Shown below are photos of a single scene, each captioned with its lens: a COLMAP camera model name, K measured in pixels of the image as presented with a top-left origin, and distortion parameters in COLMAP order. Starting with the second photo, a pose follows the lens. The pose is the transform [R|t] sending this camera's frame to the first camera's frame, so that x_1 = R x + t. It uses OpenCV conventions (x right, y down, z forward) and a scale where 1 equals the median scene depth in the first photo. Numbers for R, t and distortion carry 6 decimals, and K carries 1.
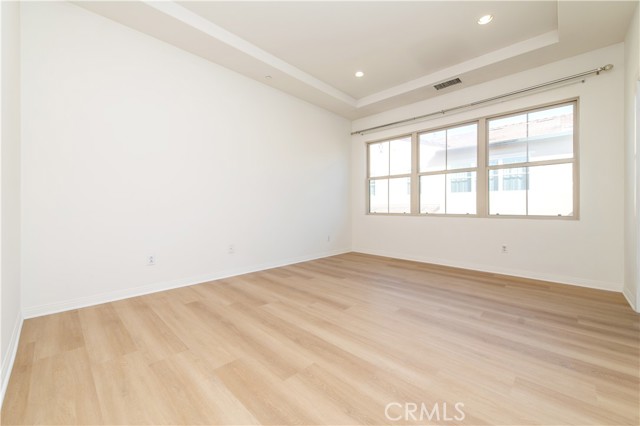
lens RADIAL K [[250.9, 0, 321.8], [0, 250.9, 208.7], [0, 0, 1]] dist [0.017135, -0.004776]
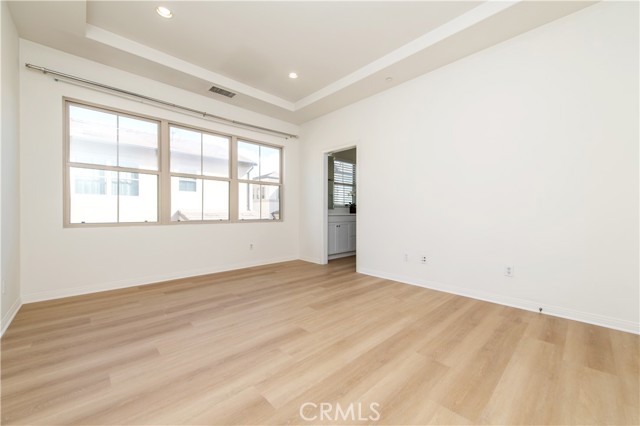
lens RADIAL K [[250.9, 0, 319.1], [0, 250.9, 211.9], [0, 0, 1]] dist [0.017135, -0.004776]
pose [[0.051009, 0.003594, 0.998692, -0.511690], [0.004017, 0.999985, -0.003804, -0.008729], [-0.998690, 0.004206, 0.050994, 0.589533]]
